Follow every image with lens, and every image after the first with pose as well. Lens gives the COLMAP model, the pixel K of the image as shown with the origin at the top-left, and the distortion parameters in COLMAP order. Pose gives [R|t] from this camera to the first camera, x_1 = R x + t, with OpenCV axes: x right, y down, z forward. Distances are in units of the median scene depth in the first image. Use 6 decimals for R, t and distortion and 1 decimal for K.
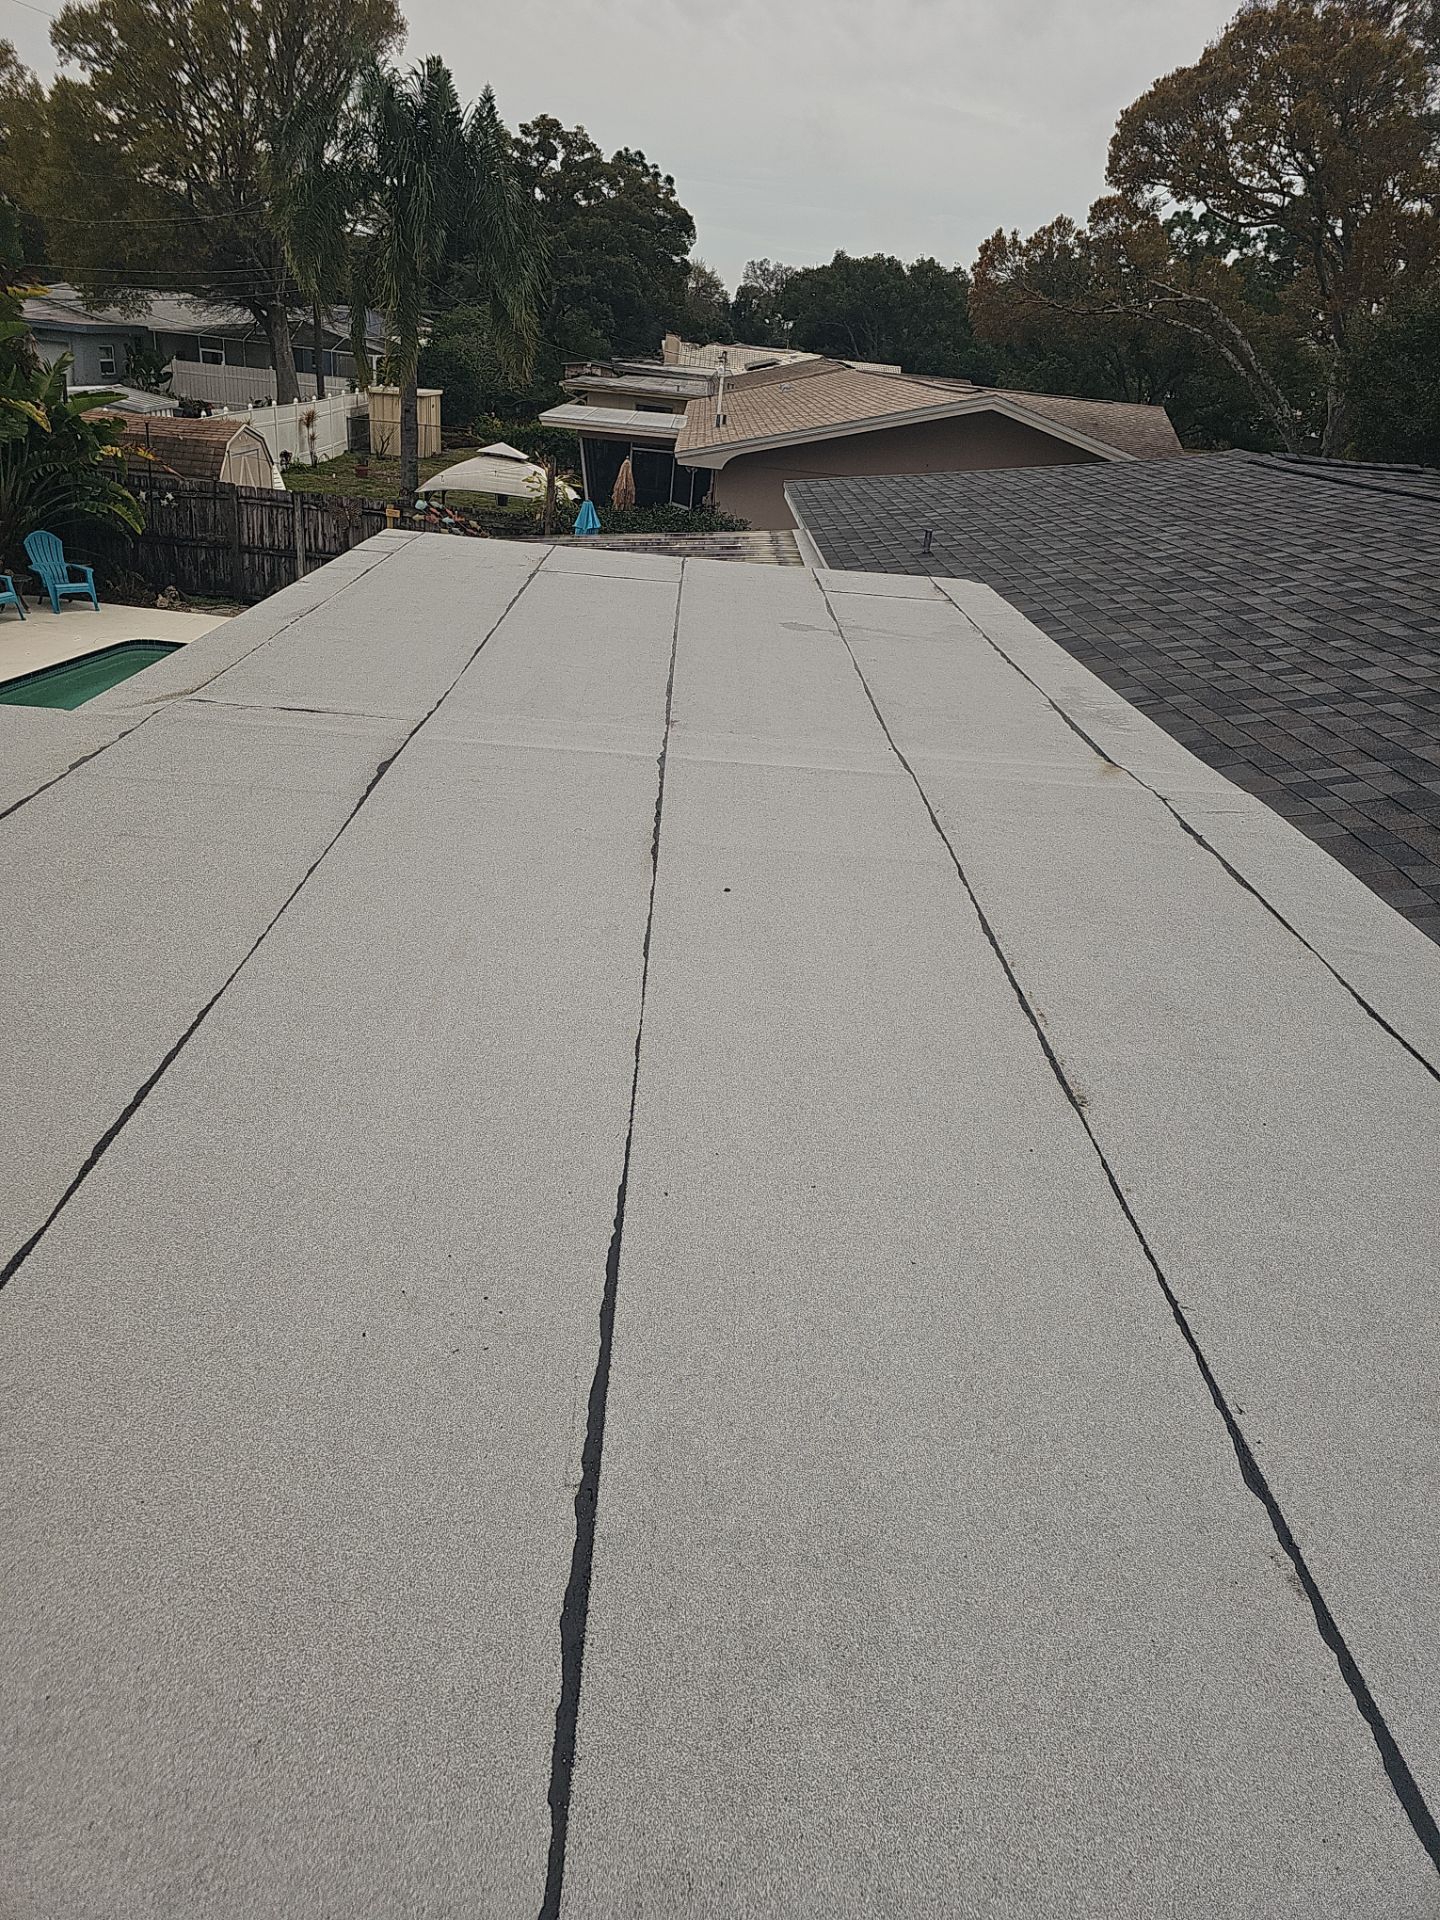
lens RADIAL K [[1275.5, 0, 721.2], [0, 1275.5, 966.8], [0, 0, 1]] dist [0.052940, -0.031616]
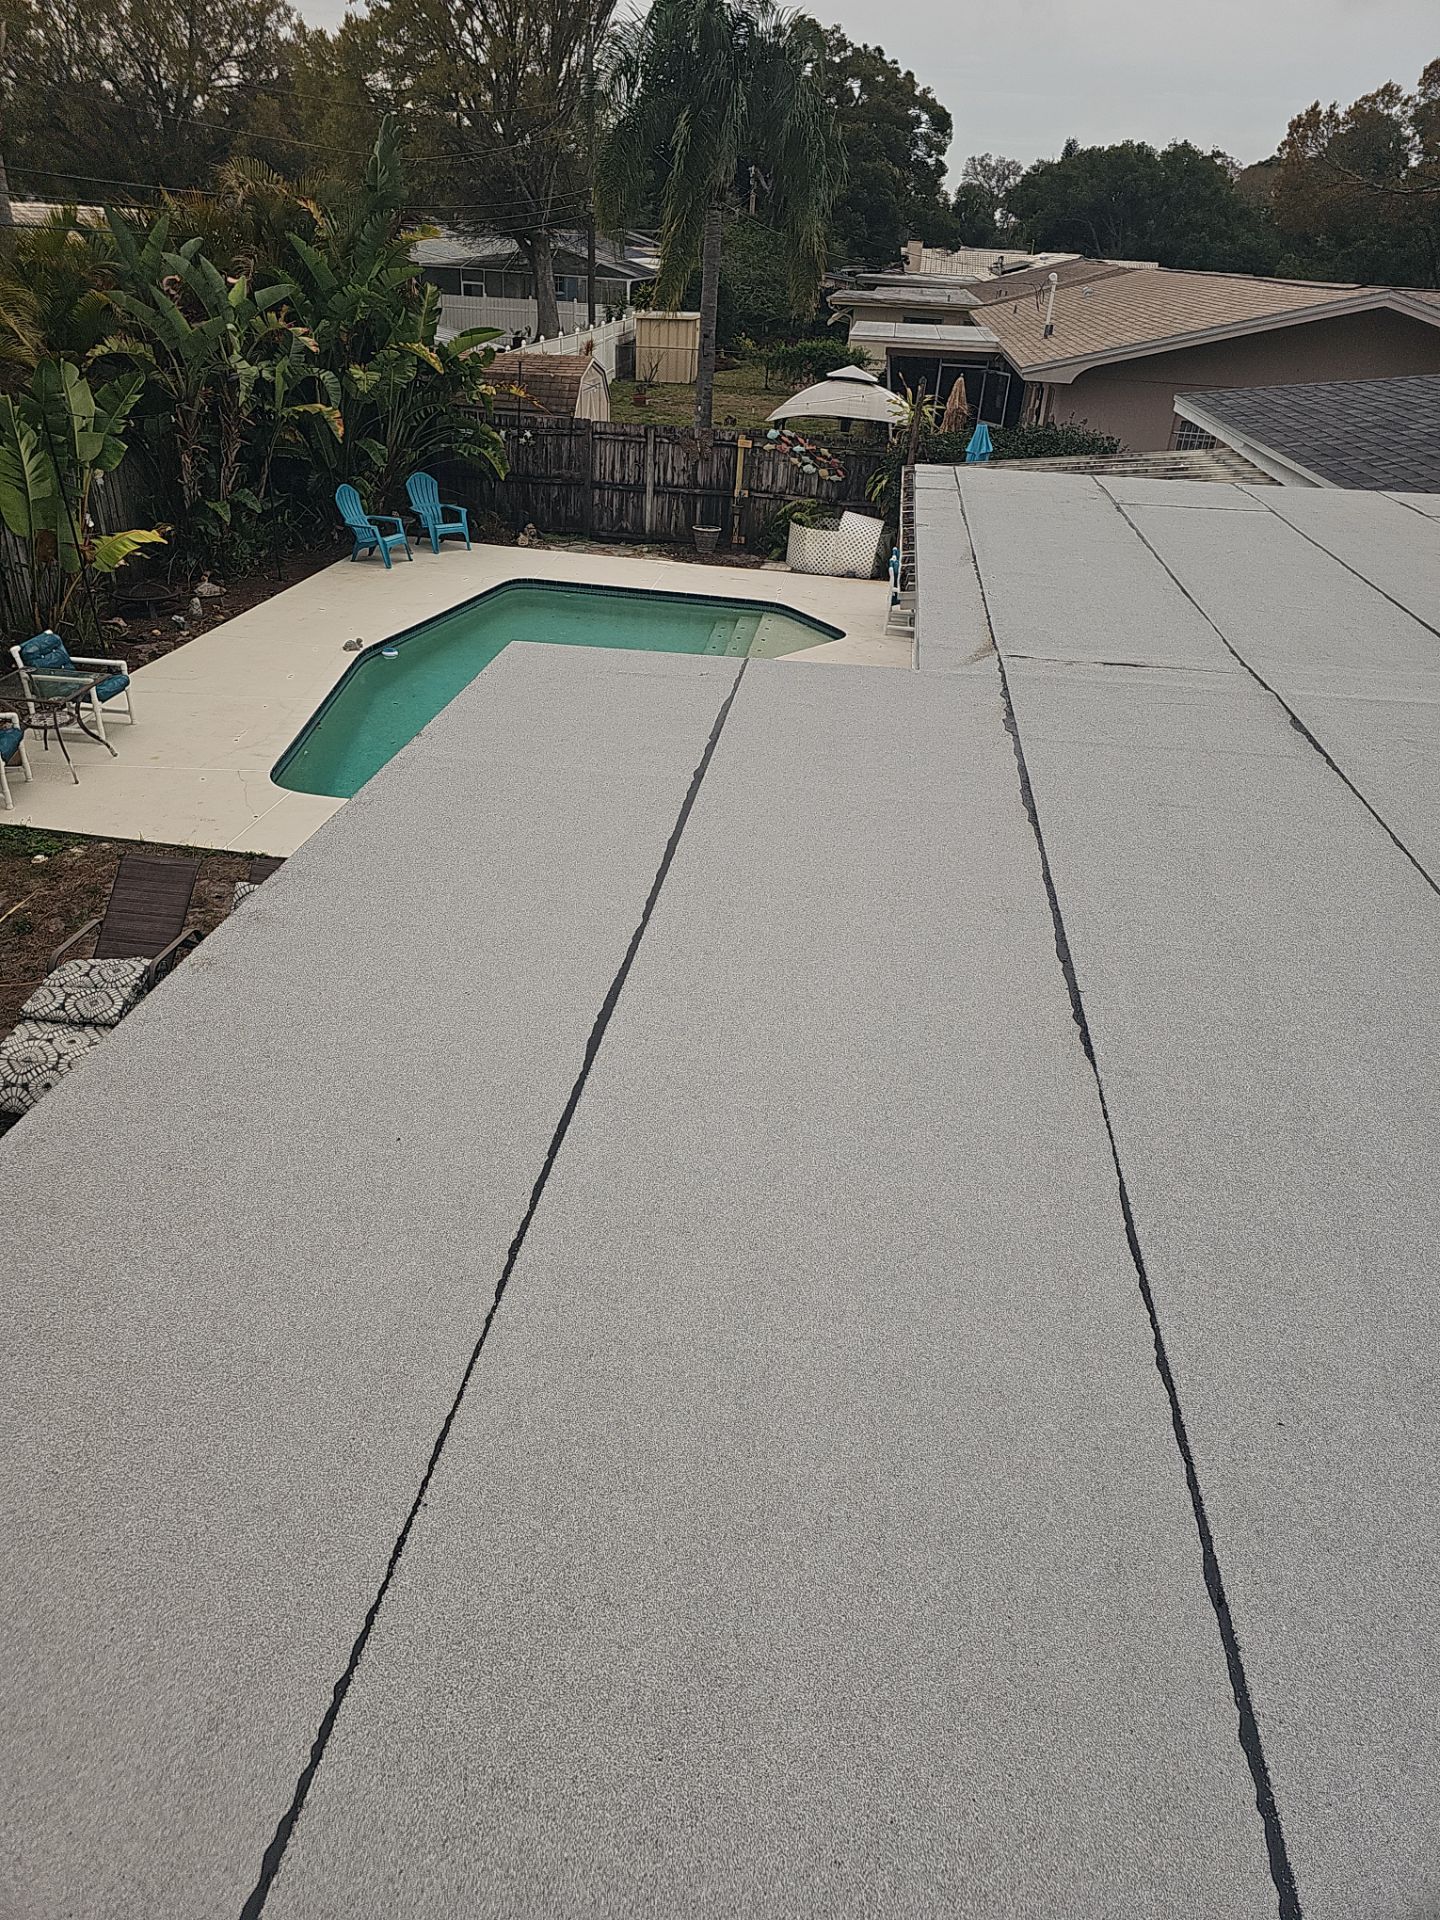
lens RADIAL K [[1284.3, 0, 718.2], [0, 1284.3, 948.7], [0, 0, 1]] dist [0.033147, -0.001680]
pose [[0.989058, 0.030147, -0.144416, -0.058461], [-0.024058, 0.998754, 0.043725, -0.004115], [0.145554, -0.039772, 0.988551, 0.001477]]
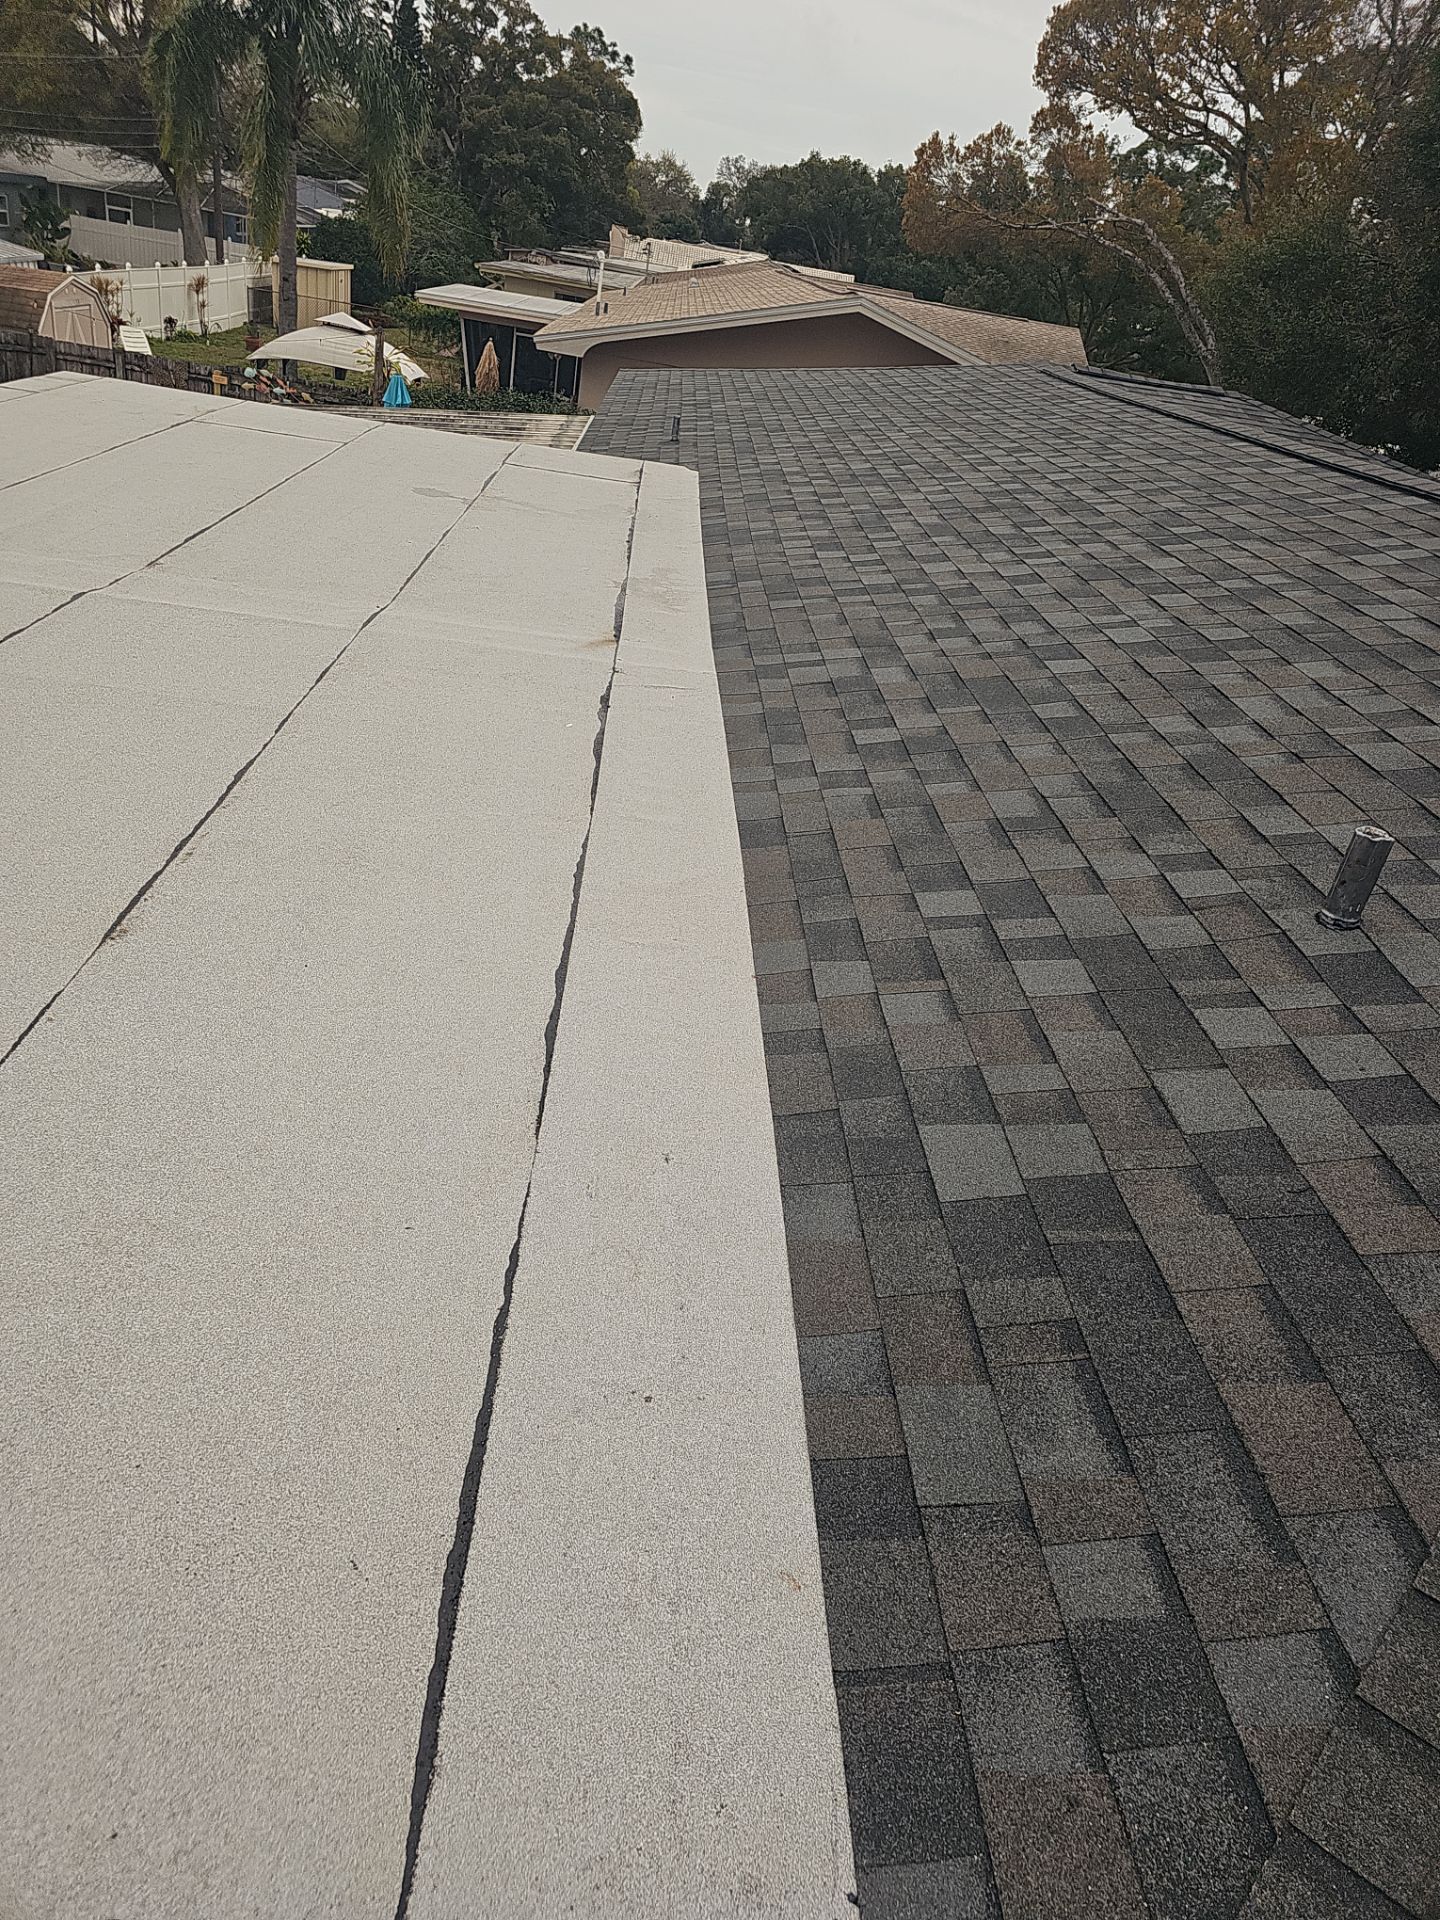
lens RADIAL K [[1280.5, 0, 712.9], [0, 1280.5, 955.6], [0, 0, 1]] dist [0.039894, -0.020642]
pose [[0.998325, 0.044505, 0.036964, 0.045281], [-0.046388, 0.997583, 0.051740, 0.003319], [-0.034572, -0.053368, 0.997976, 0.003089]]
